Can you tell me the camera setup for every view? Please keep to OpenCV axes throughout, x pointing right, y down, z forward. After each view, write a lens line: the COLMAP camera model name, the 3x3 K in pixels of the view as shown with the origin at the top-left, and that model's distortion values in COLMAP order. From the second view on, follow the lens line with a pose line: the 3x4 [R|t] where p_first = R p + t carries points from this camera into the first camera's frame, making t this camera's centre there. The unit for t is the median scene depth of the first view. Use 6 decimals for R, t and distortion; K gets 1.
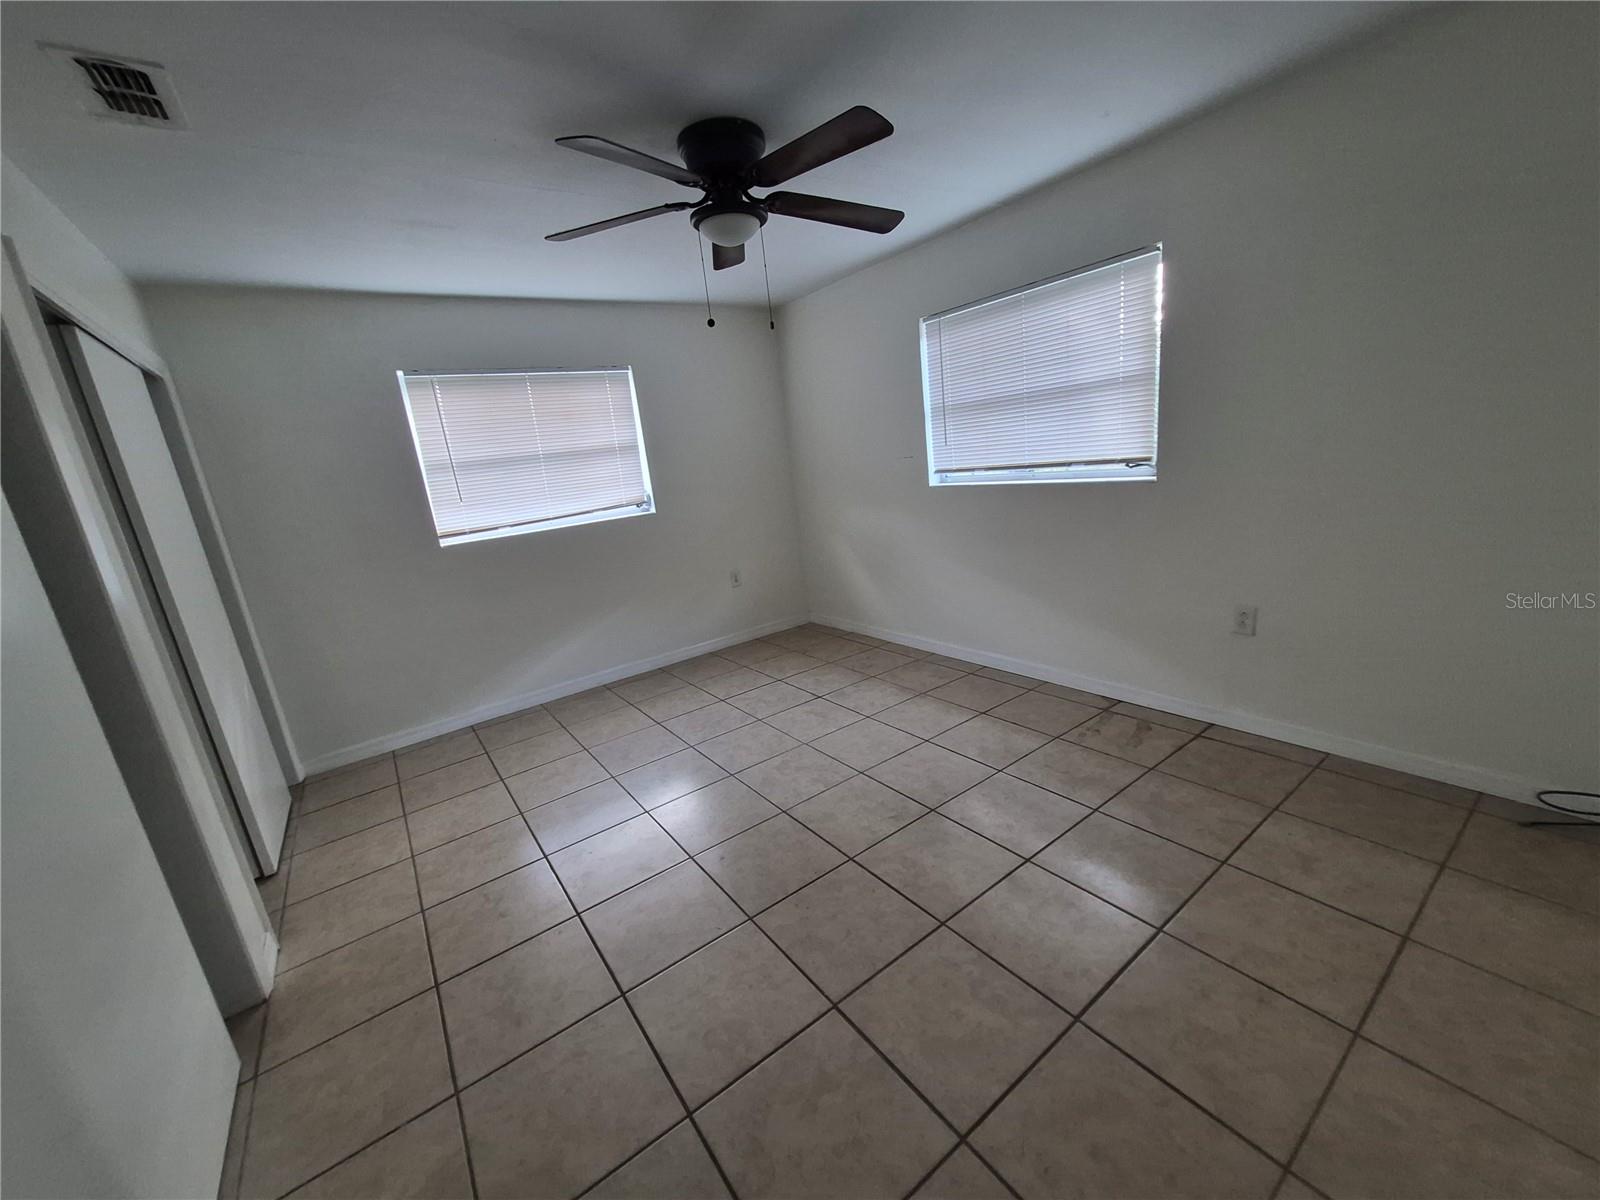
lens RADIAL K [[623.1, 0, 790.1], [0, 623.1, 606.8], [0, 0, 1]] dist [0.000752, -0.000532]
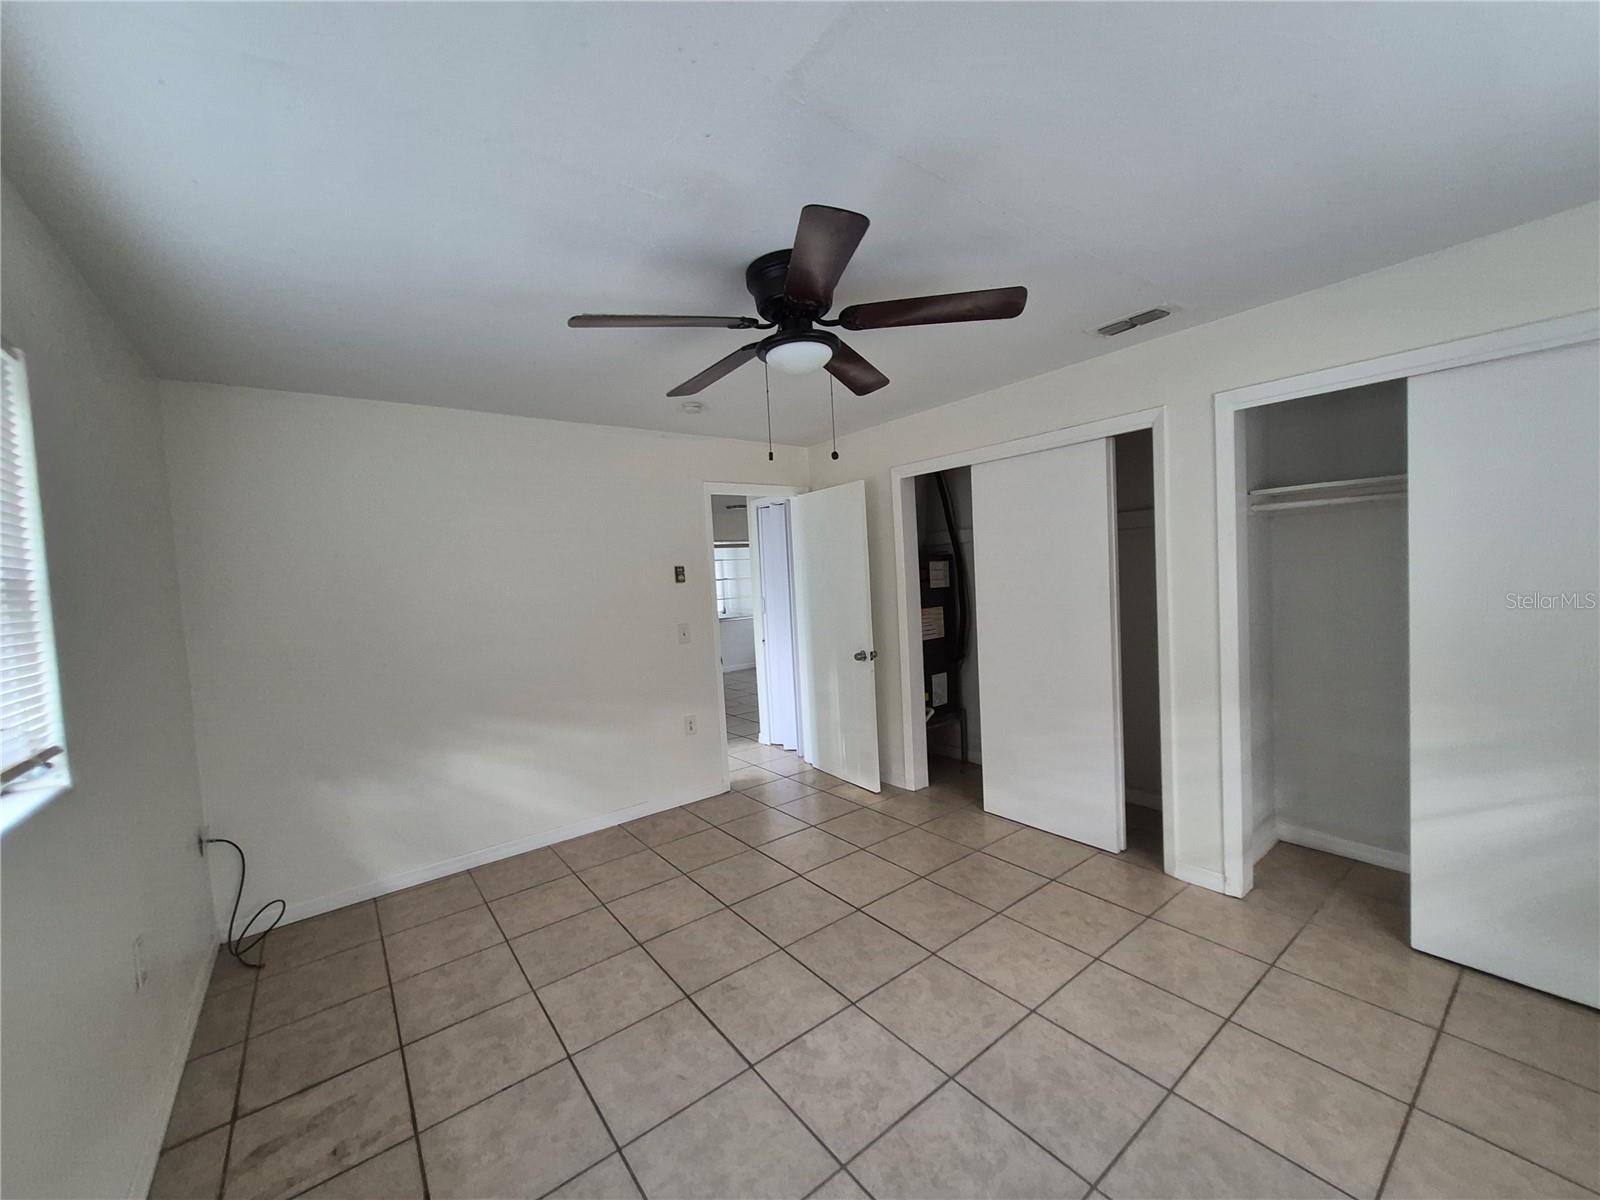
lens RADIAL K [[623.1, 0, 790.1], [0, 623.1, 606.8], [0, 0, 1]] dist [0.000752, -0.000532]
pose [[-0.986068, 0.166312, -0.003132, -0.010551], [0.157776, 0.941088, 0.299100, -0.444145], [0.052691, 0.294439, -0.954217, 1.648958]]
